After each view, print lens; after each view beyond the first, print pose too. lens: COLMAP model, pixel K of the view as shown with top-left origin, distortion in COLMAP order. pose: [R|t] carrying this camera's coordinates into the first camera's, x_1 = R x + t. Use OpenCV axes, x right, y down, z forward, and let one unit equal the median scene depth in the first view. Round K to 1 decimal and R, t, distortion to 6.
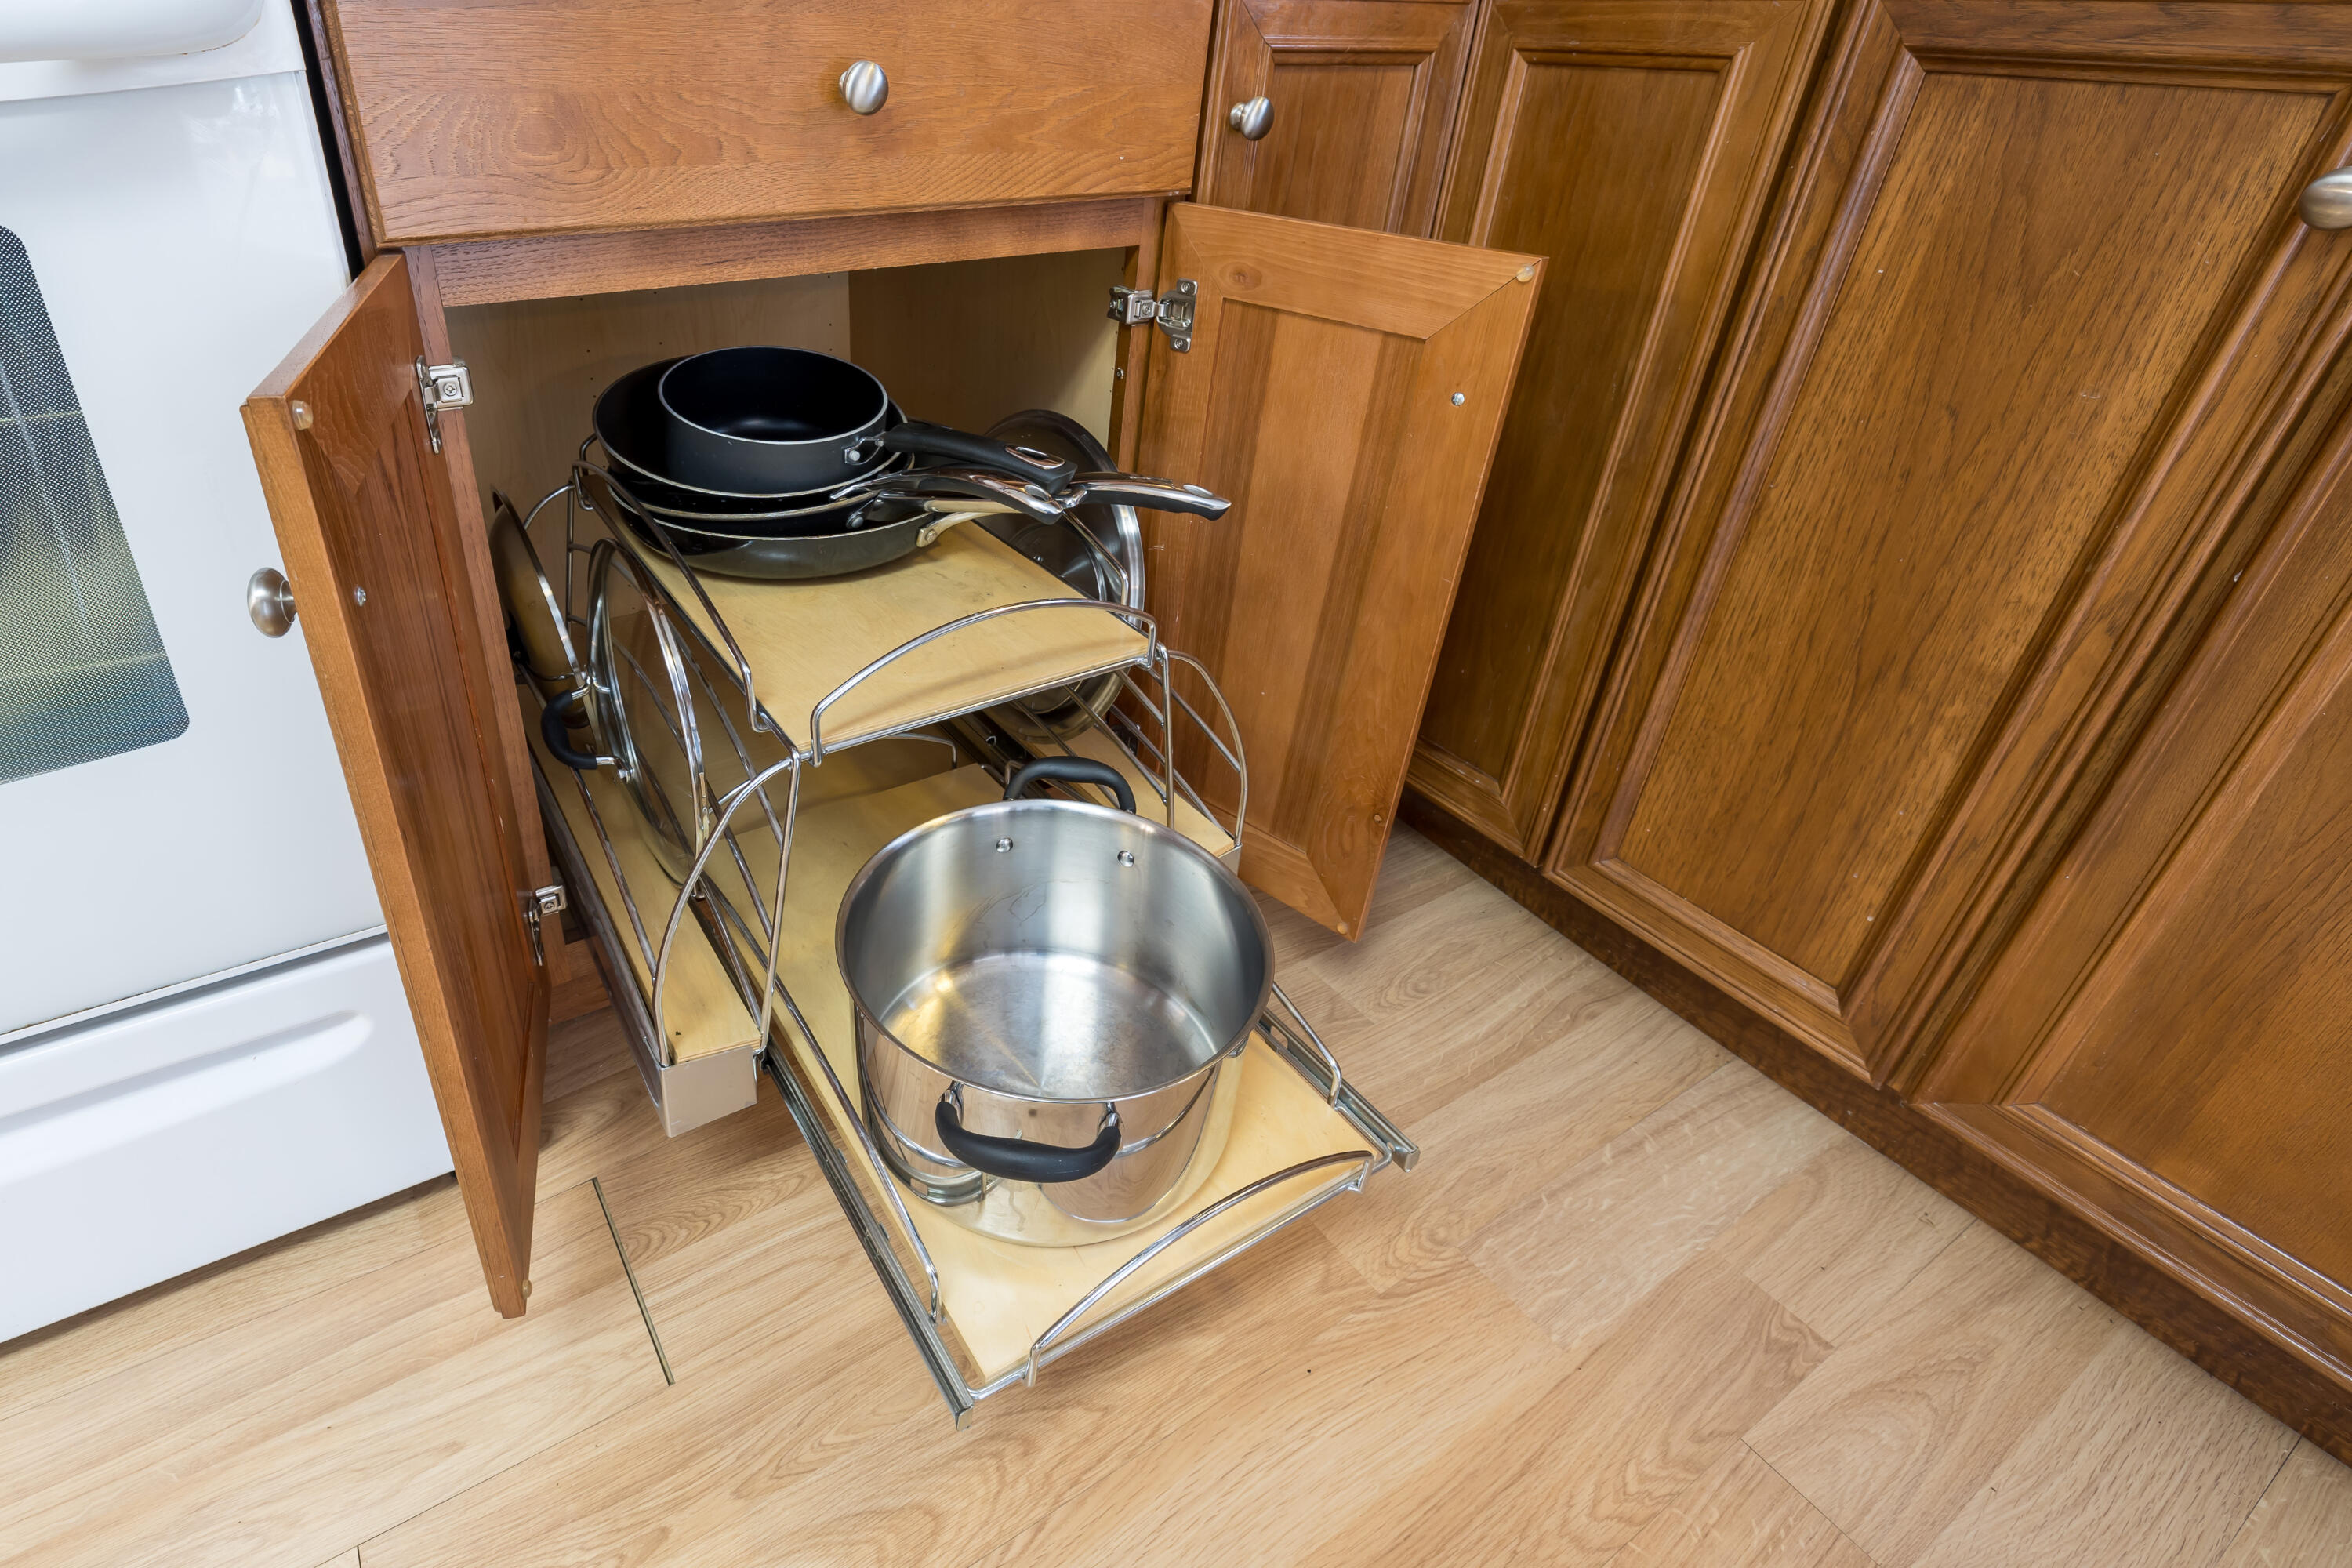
lens RADIAL K [[1178.3, 0, 968.6], [0, 1178.3, 704.3], [0, 0, 1]] dist [-0.001127, 0.001166]
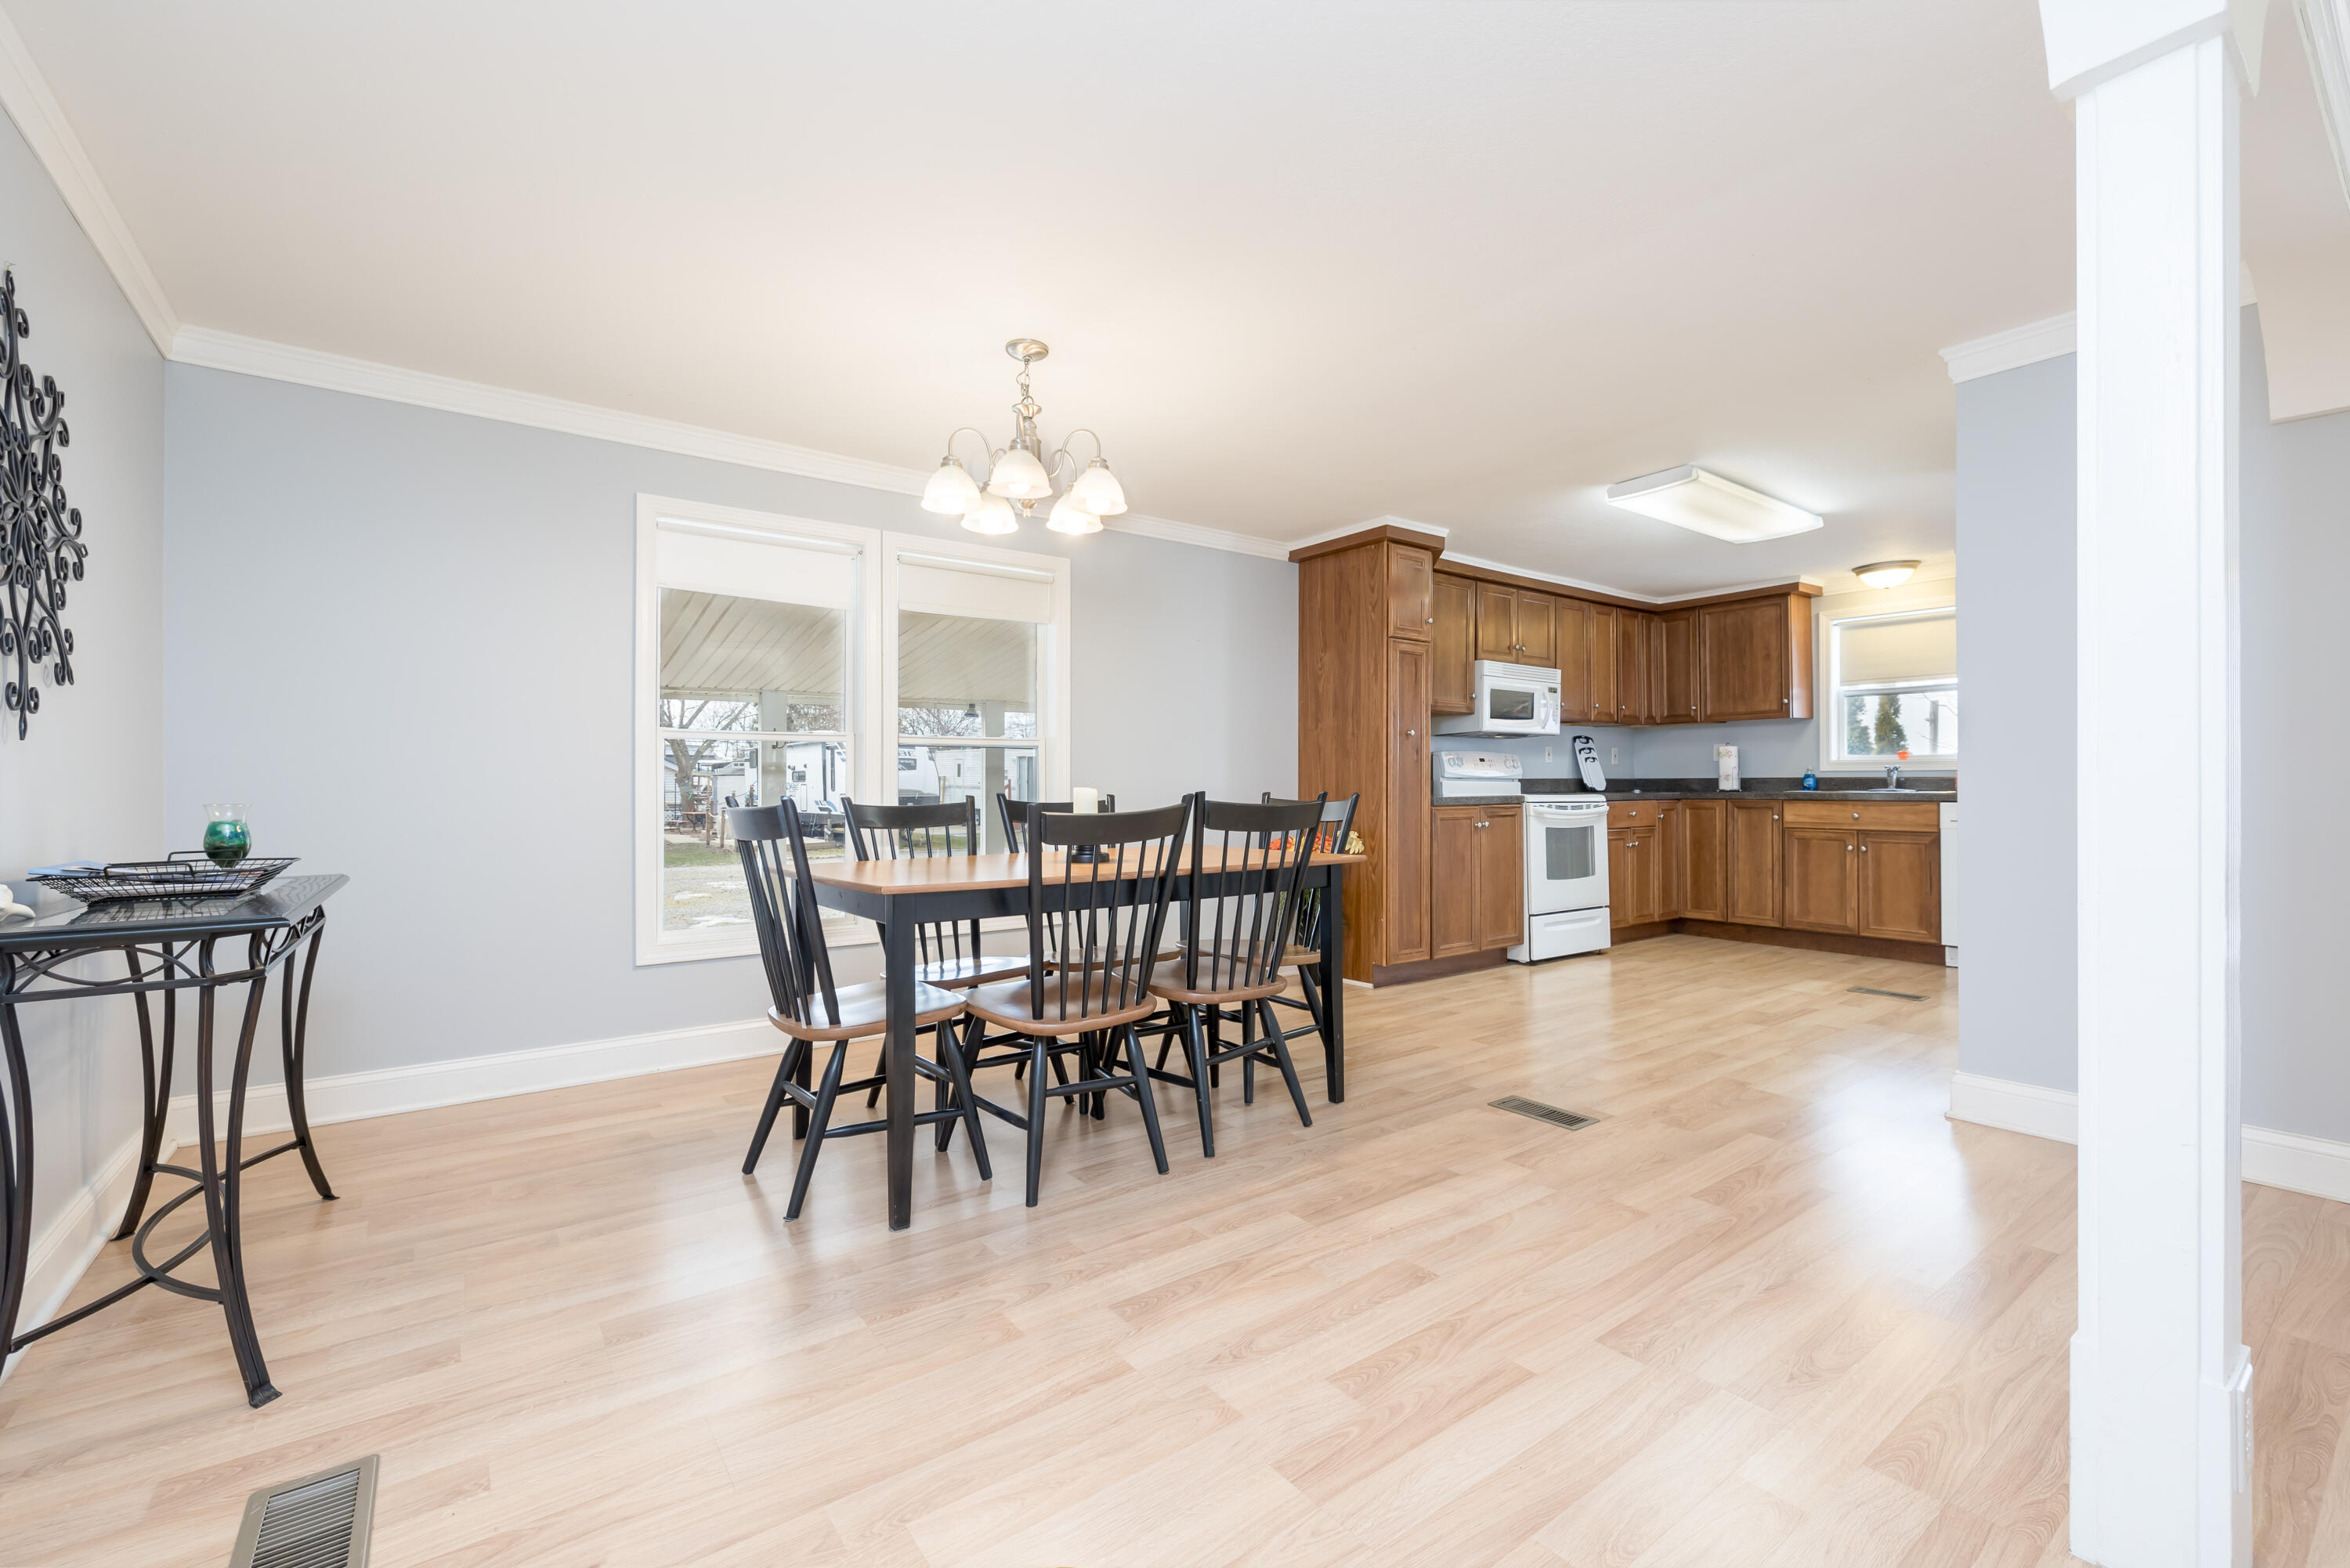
lens RADIAL K [[992.1, 0, 1178.9], [0, 992.1, 780.2], [0, 0, 1]] dist [-0.003333, 0.000454]
pose [[0.993379, -0.029419, 0.111050, -3.805477], [0.082456, 0.855664, -0.510921, 2.491741], [-0.079991, 0.516695, 0.852424, -4.666365]]
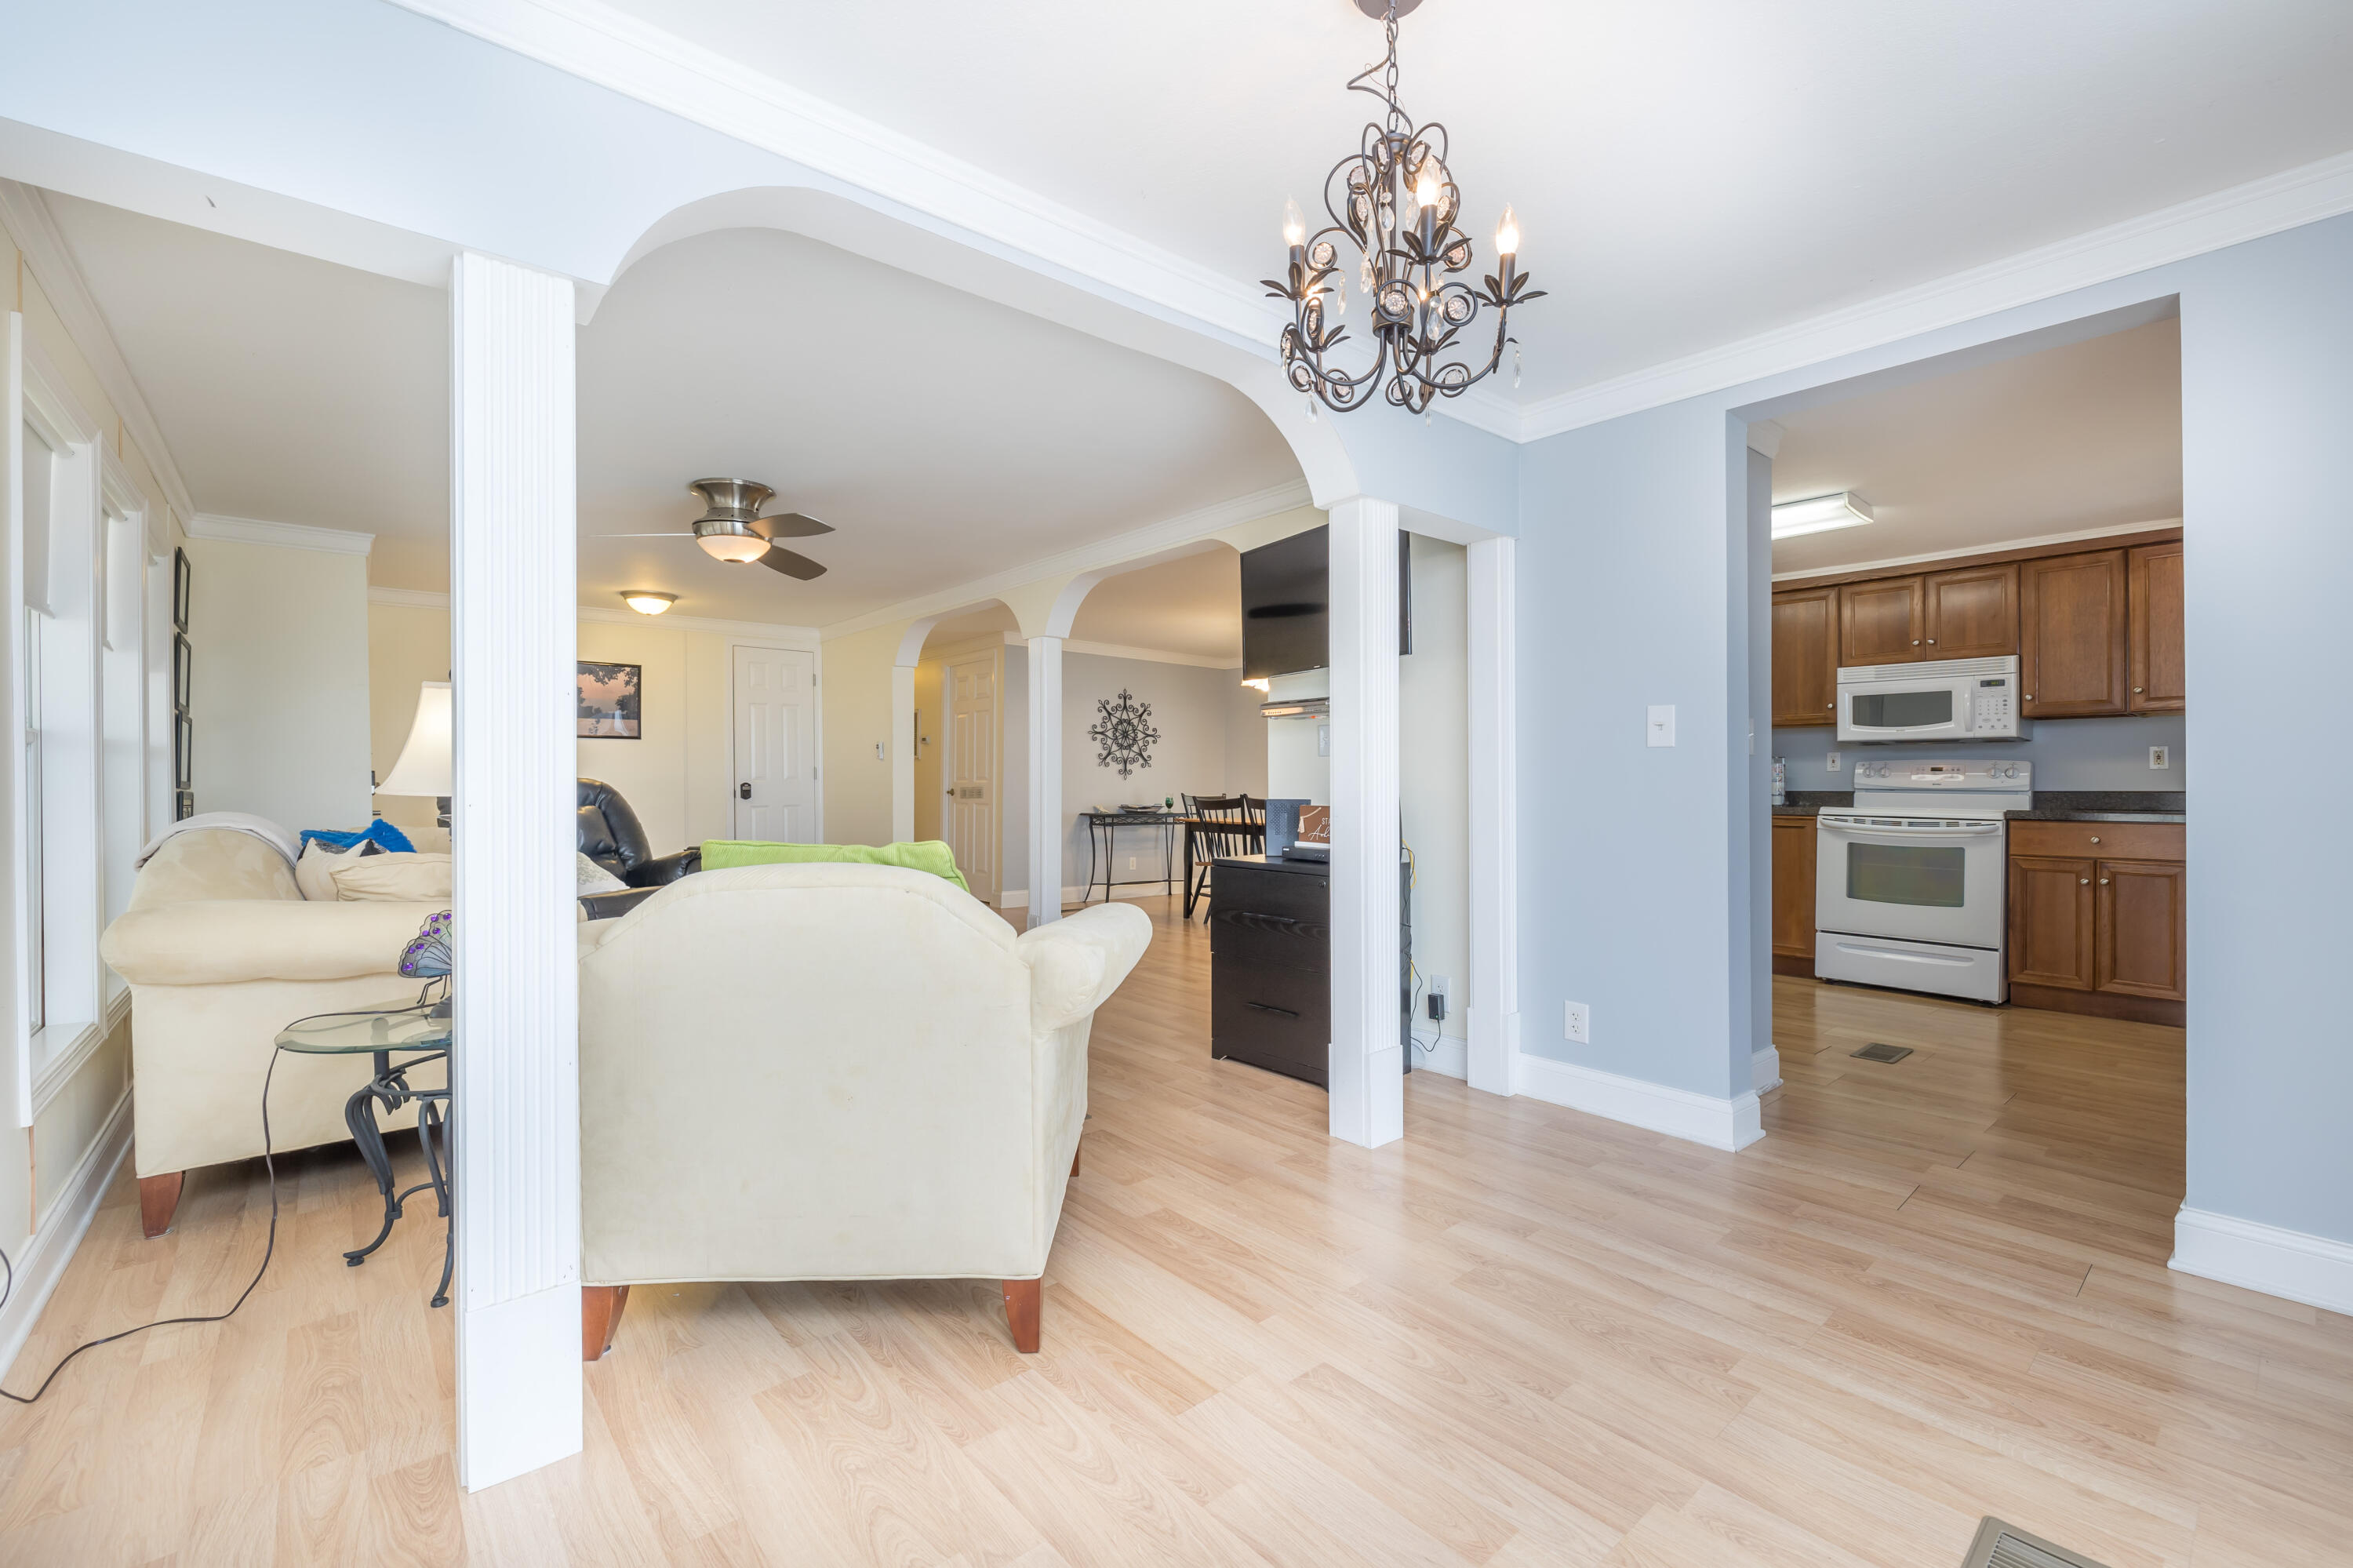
lens RADIAL K [[993.4, 0, 1161.0], [0, 993.4, 778.2], [0, 0, 1]] dist [-0.003333, 0.000454]
pose [[0.161710, -0.030997, -0.986351, 3.980584], [-0.506600, 0.855145, -0.109929, 2.156006], [0.846881, 0.517462, 0.122582, -3.798551]]
